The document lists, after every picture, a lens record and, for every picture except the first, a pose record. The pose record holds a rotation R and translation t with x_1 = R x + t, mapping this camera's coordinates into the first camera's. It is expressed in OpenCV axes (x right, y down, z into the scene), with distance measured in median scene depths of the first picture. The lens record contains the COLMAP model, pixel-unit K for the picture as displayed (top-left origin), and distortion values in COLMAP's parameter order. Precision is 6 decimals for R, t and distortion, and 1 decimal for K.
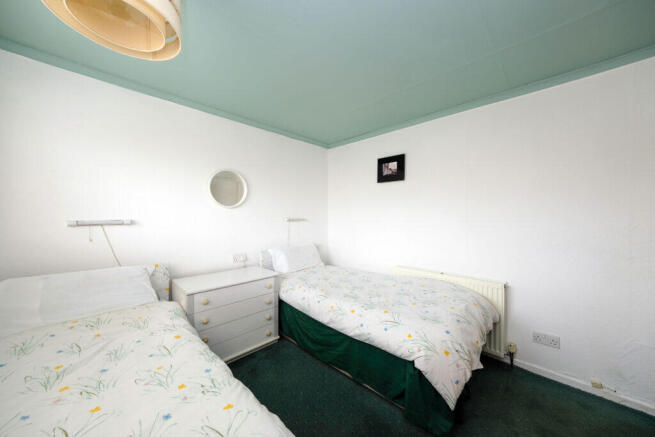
lens RADIAL K [[222.6, 0, 327.5], [0, 222.6, 218.5], [0, 0, 1]] dist [-0.000012, 0.000007]
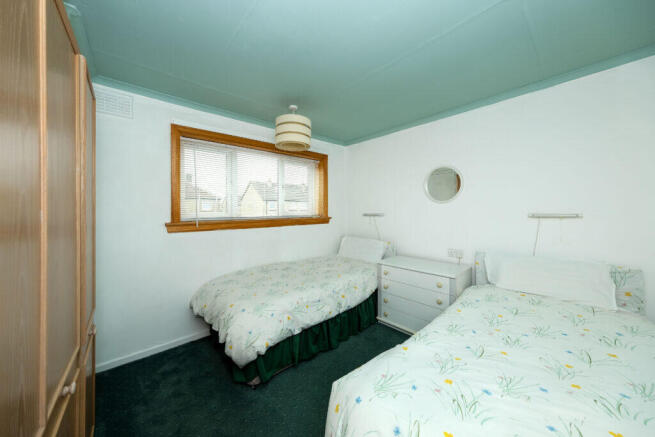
lens RADIAL K [[222.6, 0, 327.5], [0, 222.6, 218.5], [0, 0, 1]] dist [-0.000012, 0.000007]
pose [[-0.078461, 0.036800, -0.996238, 0.848153], [-0.003187, 0.999304, 0.037164, -0.011755], [0.996912, 0.006091, -0.078289, 0.743089]]
